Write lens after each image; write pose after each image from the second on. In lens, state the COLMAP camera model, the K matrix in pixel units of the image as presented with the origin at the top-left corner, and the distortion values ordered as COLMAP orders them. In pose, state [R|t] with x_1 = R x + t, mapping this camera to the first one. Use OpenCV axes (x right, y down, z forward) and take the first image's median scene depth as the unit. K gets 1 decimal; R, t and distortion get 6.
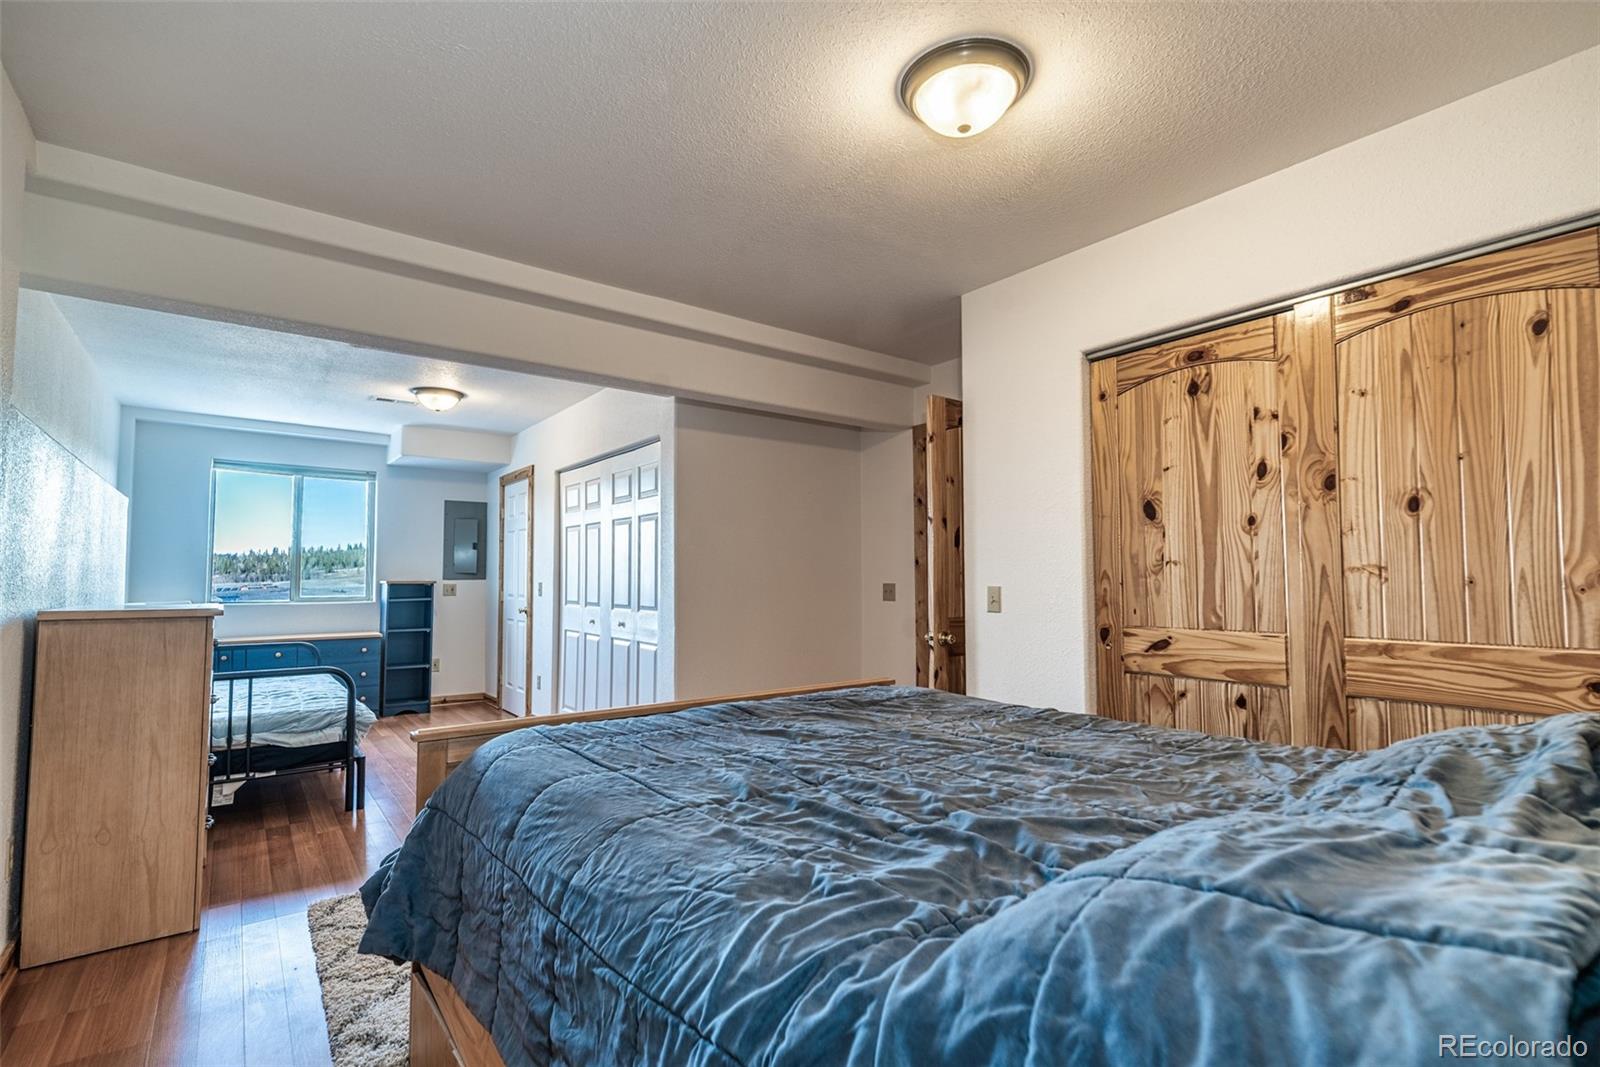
lens RADIAL K [[702.8, 0, 793.2], [0, 702.8, 546.5], [0, 0, 1]] dist [0.005402, 0.000333]
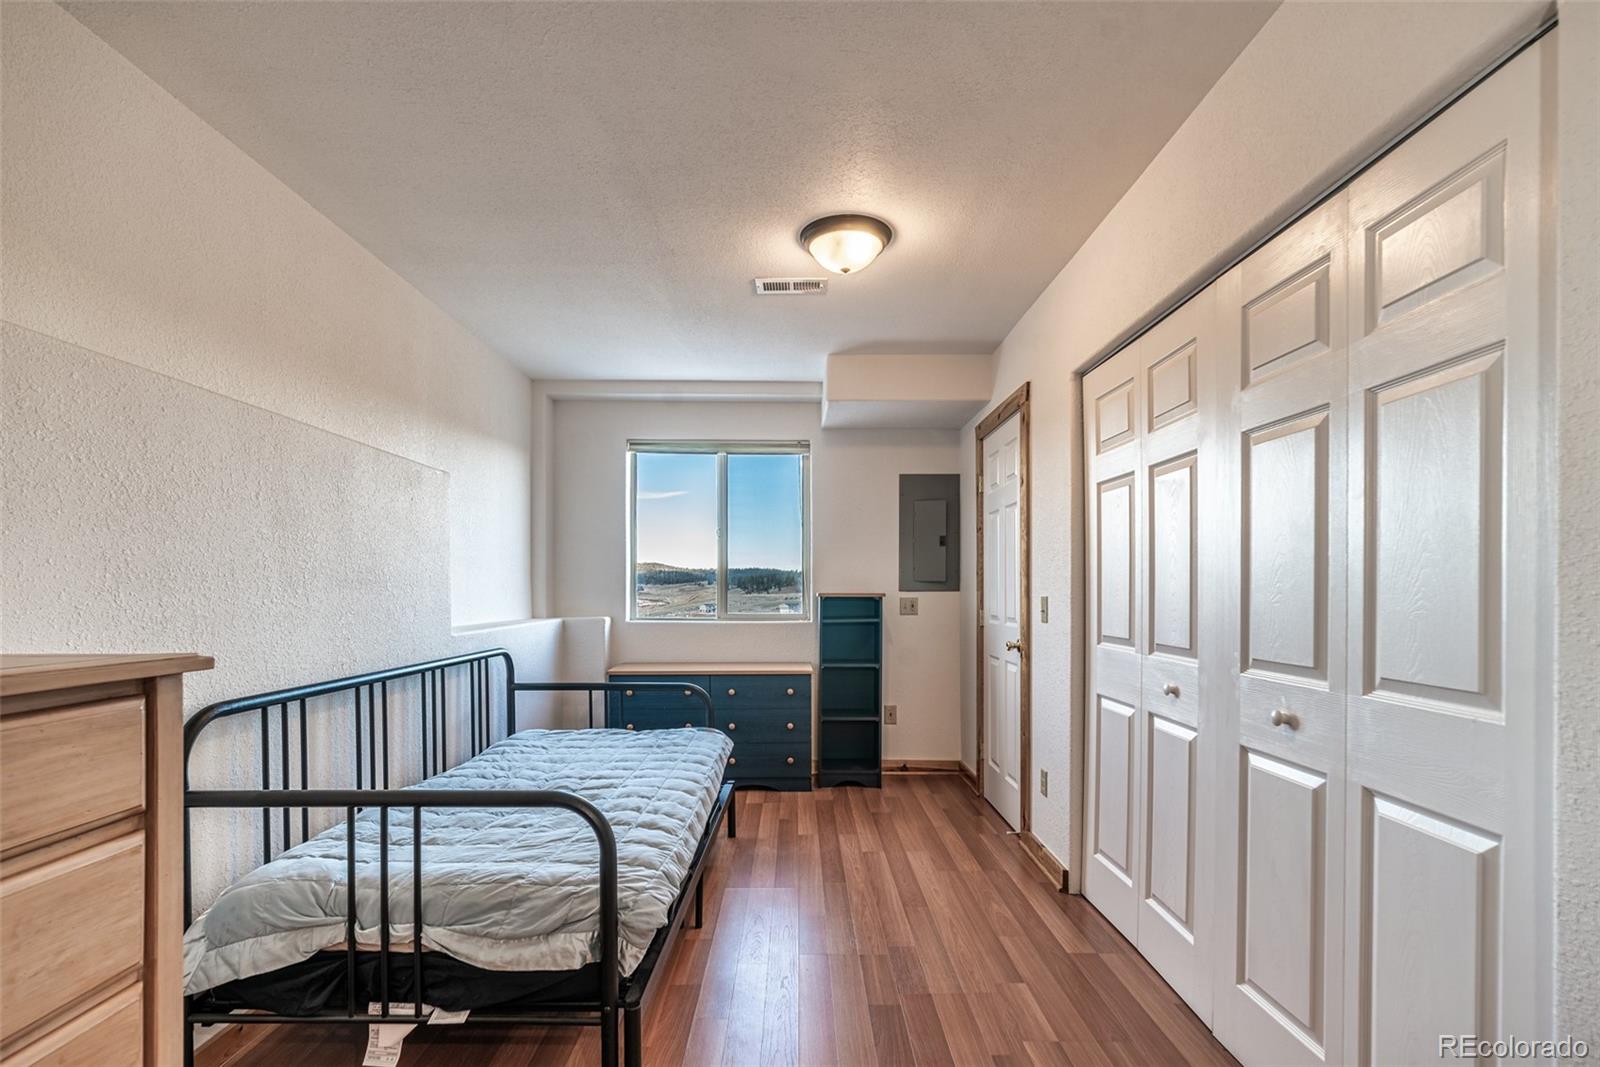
lens RADIAL K [[702.8, 0, 767.8], [0, 702.8, 596.9], [0, 0, 1]] dist [0.005402, 0.000333]
pose [[0.756877, 0.008516, -0.653502, -0.161435], [0.027712, 0.998598, 0.045109, 0.020375], [0.652969, -0.052251, 0.755580, 0.437071]]
